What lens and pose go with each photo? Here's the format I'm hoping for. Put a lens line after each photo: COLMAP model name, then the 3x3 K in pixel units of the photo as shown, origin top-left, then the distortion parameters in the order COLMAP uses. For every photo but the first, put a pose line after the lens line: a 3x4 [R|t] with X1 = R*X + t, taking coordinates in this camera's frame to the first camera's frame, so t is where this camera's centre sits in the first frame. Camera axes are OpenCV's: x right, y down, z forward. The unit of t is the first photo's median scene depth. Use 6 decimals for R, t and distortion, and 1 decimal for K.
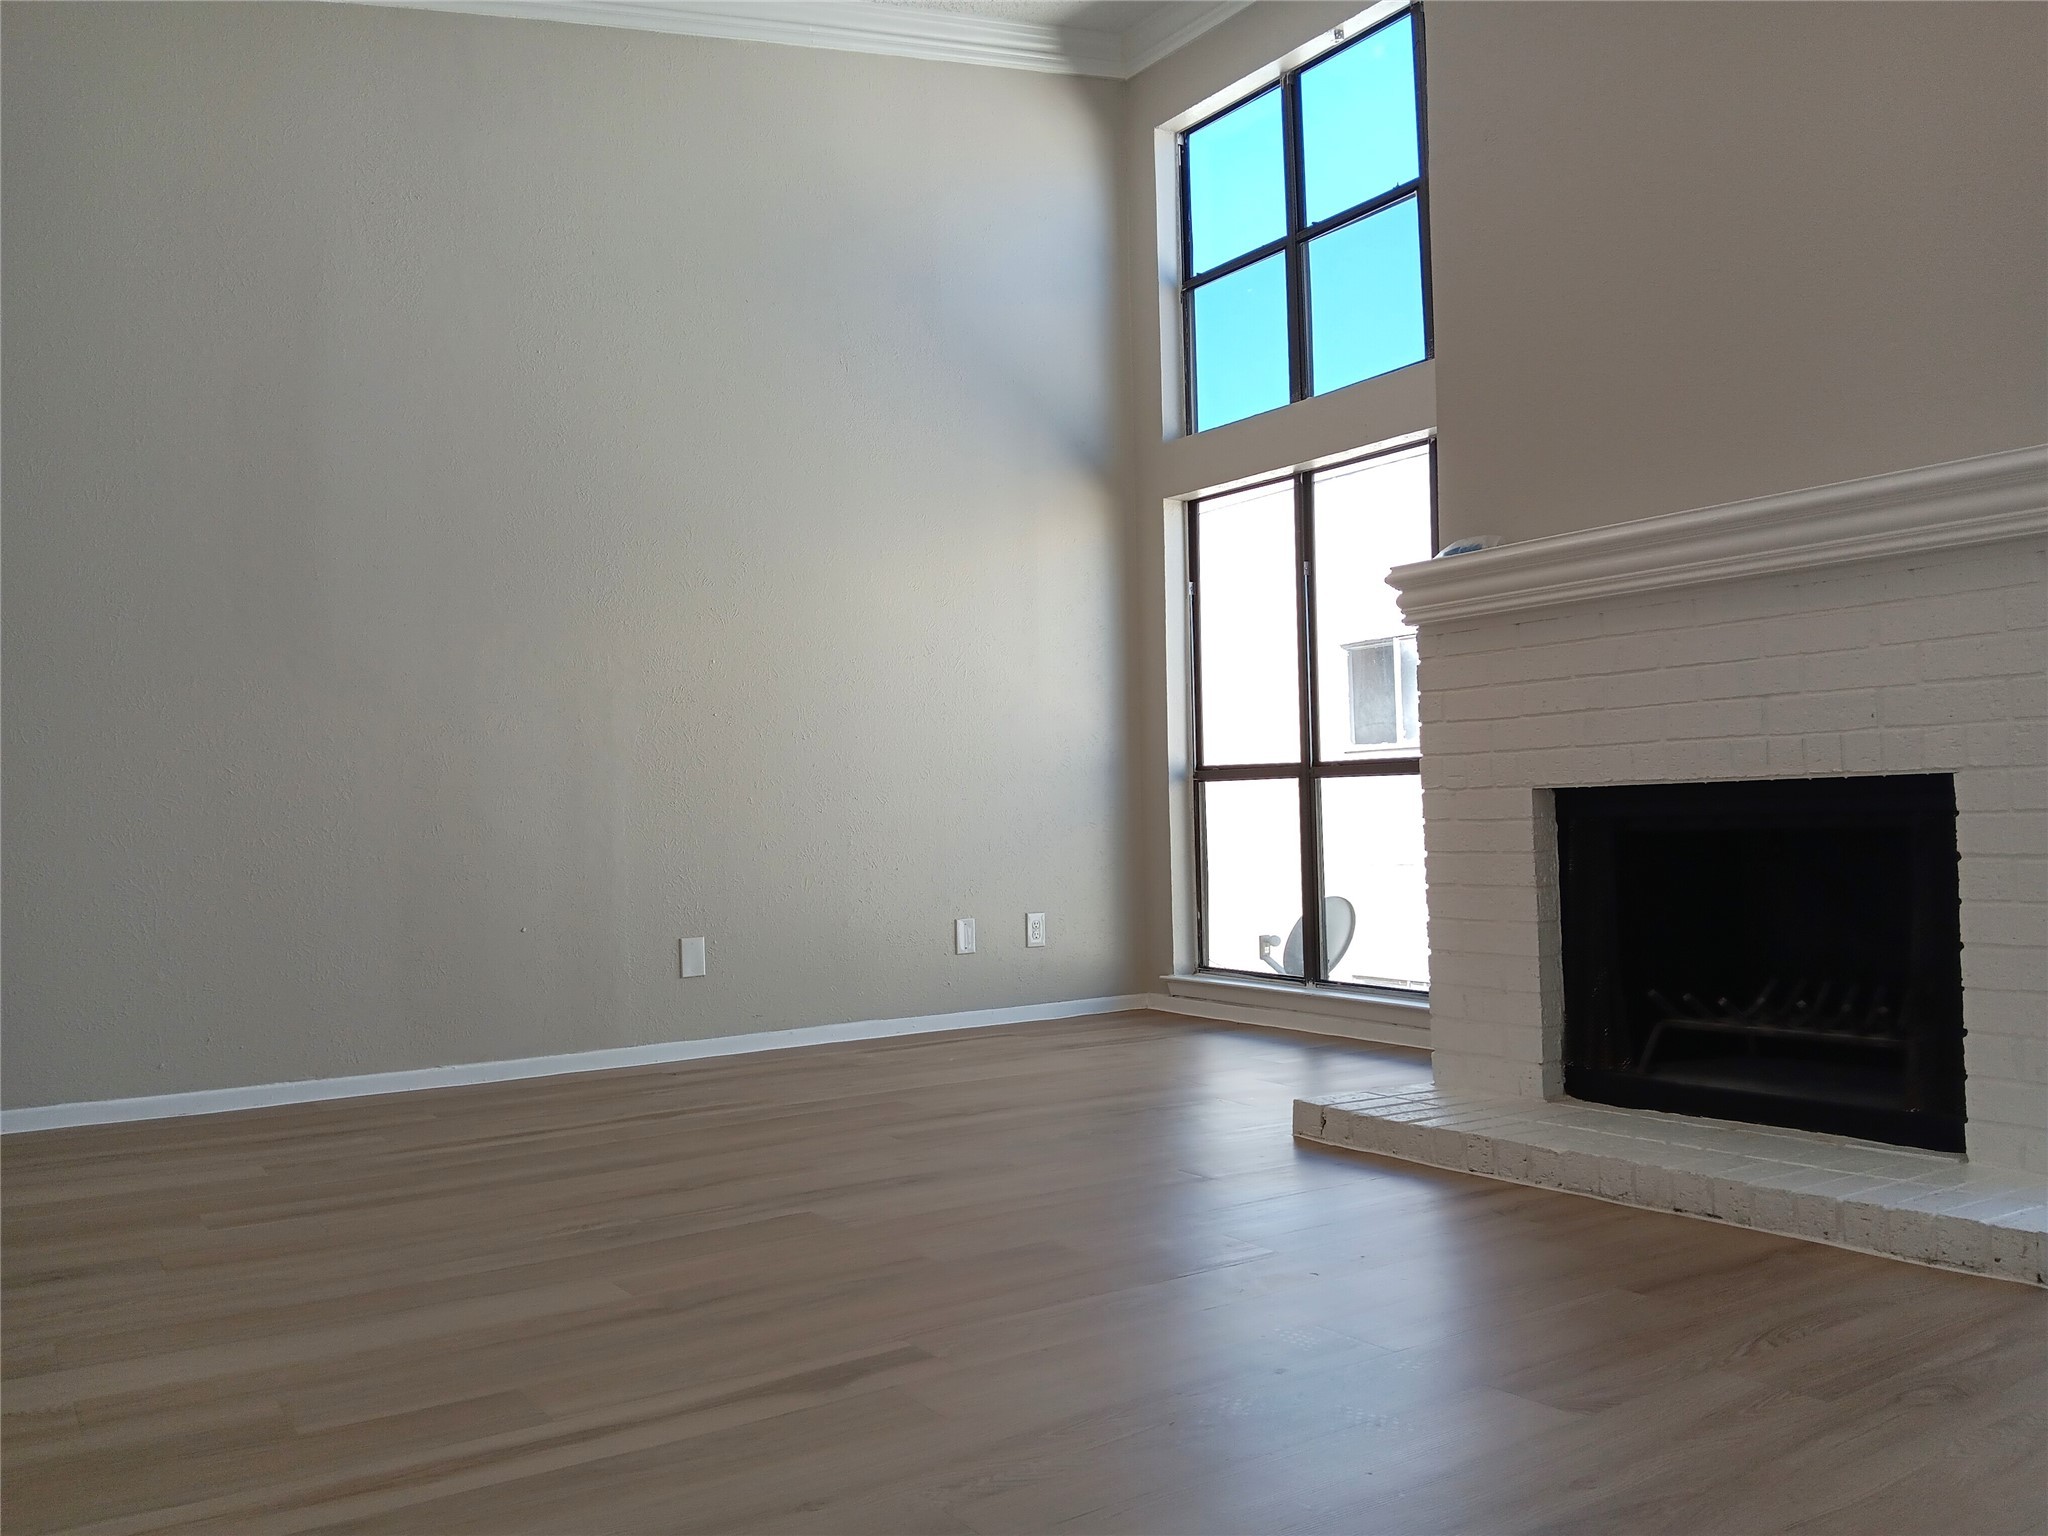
lens RADIAL K [[1596.0, 0, 1024.0], [0, 1596.0, 768.0], [0, 0, 1]] dist [0.110617, -0.191986]
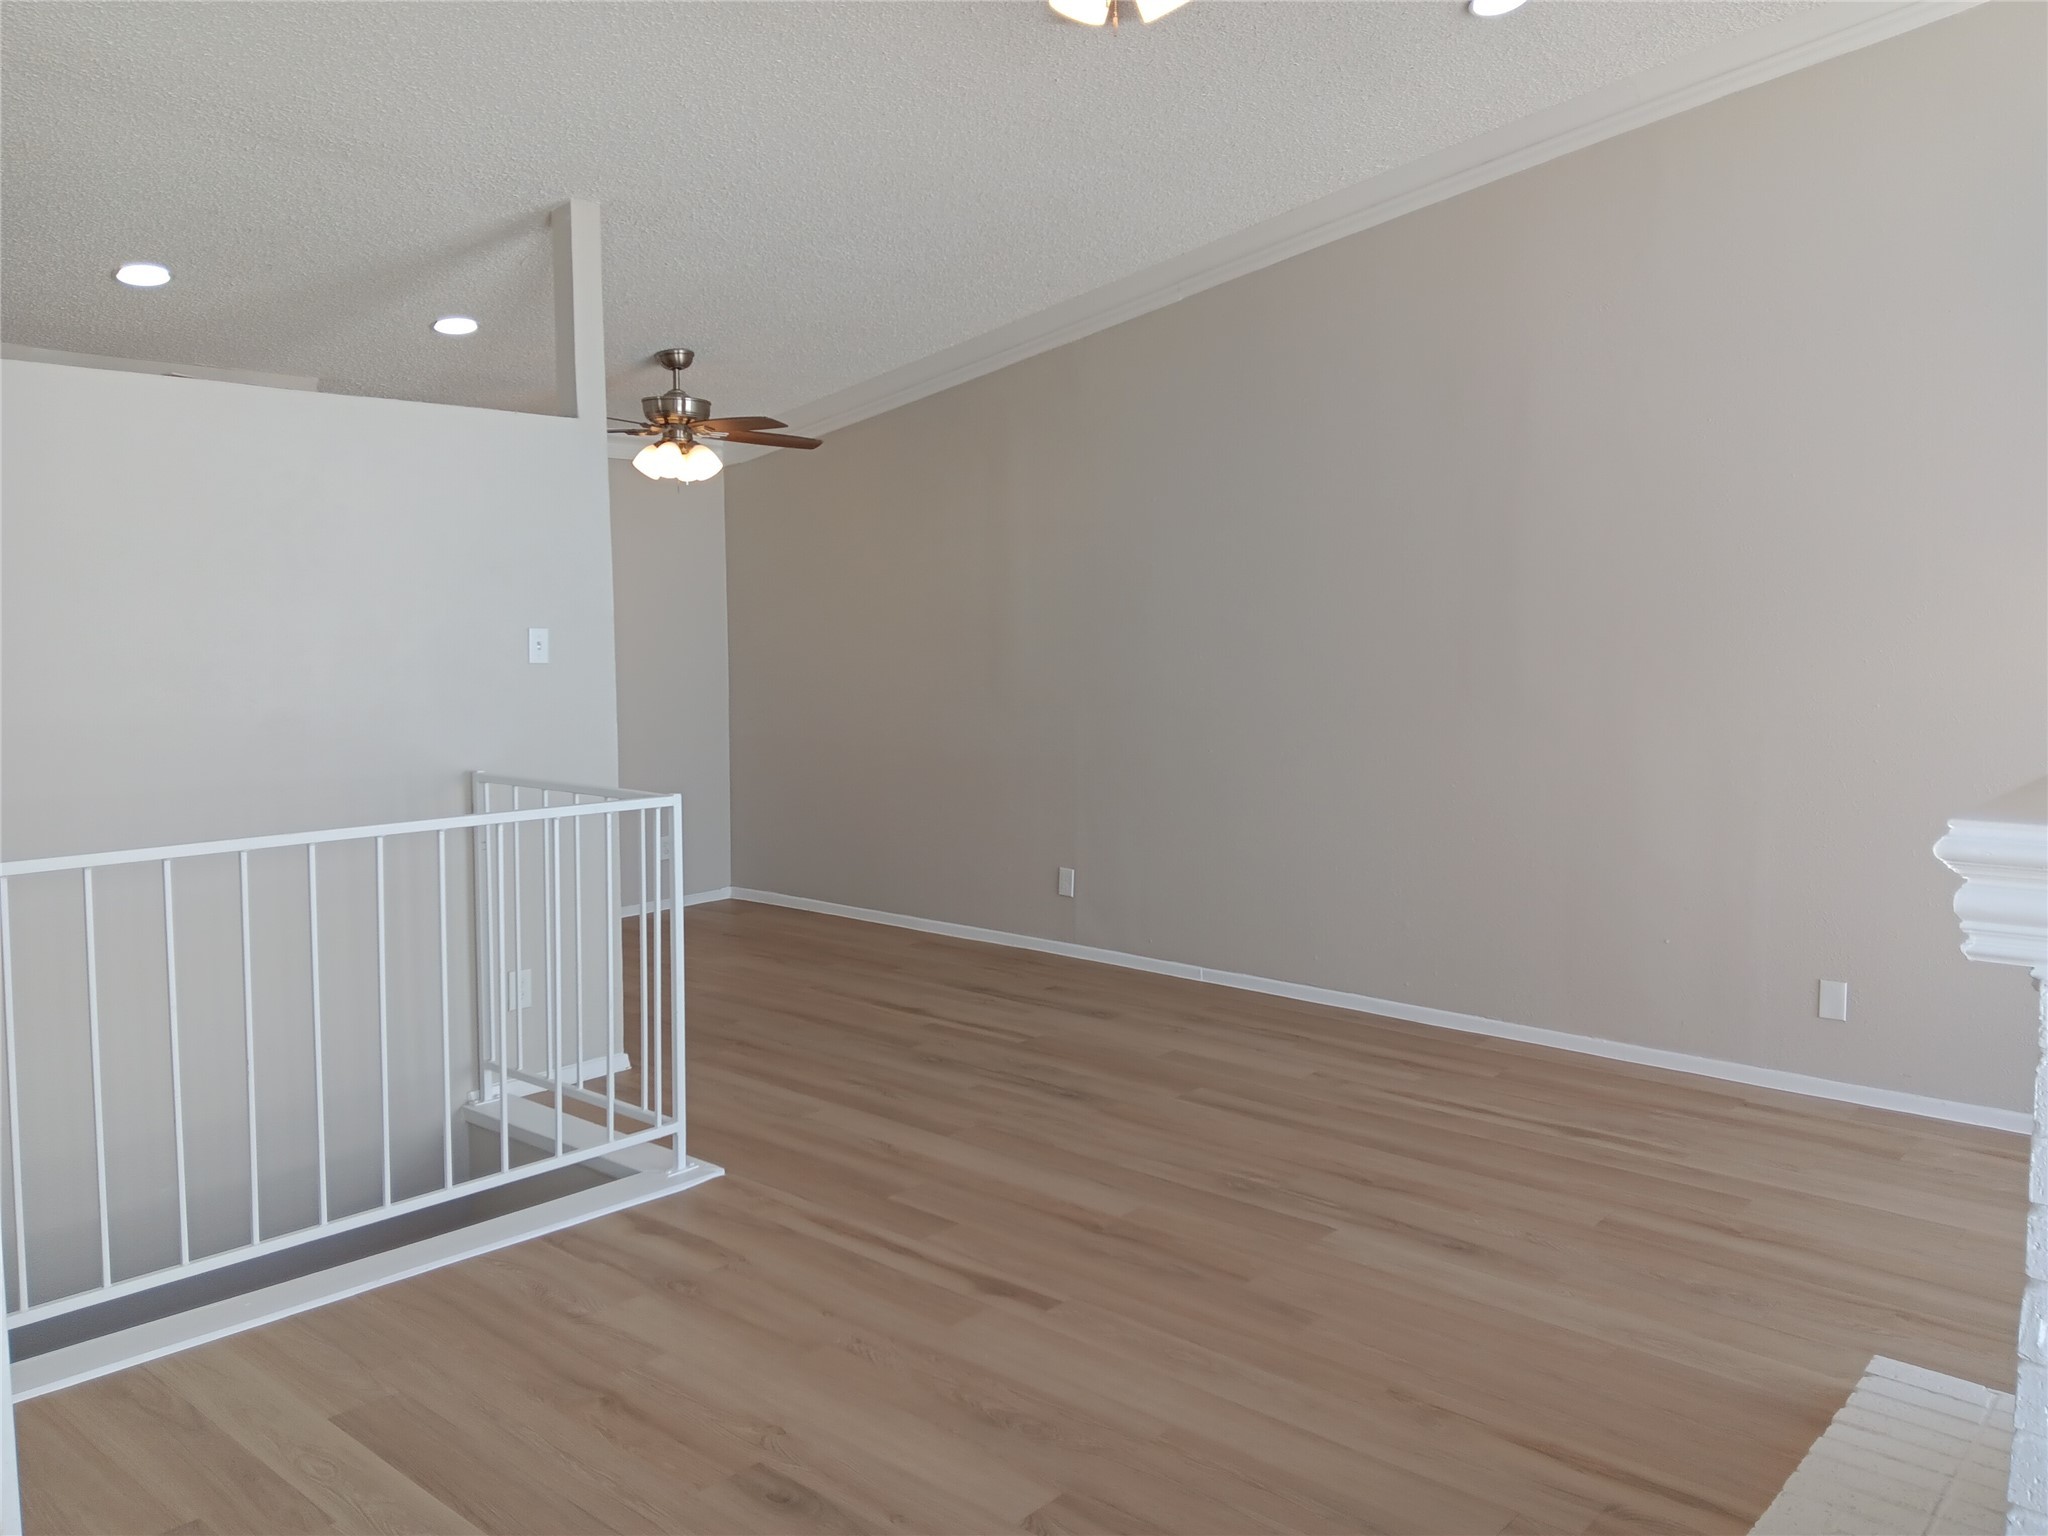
lens RADIAL K [[1596.0, 0, 1024.0], [0, 1596.0, 768.0], [0, 0, 1]] dist [0.110617, -0.191986]
pose [[0.223088, 0.100752, -0.969578, 1.387537], [0.036354, 0.993092, 0.111560, -0.335594], [0.974120, -0.060136, 0.217884, 0.643434]]
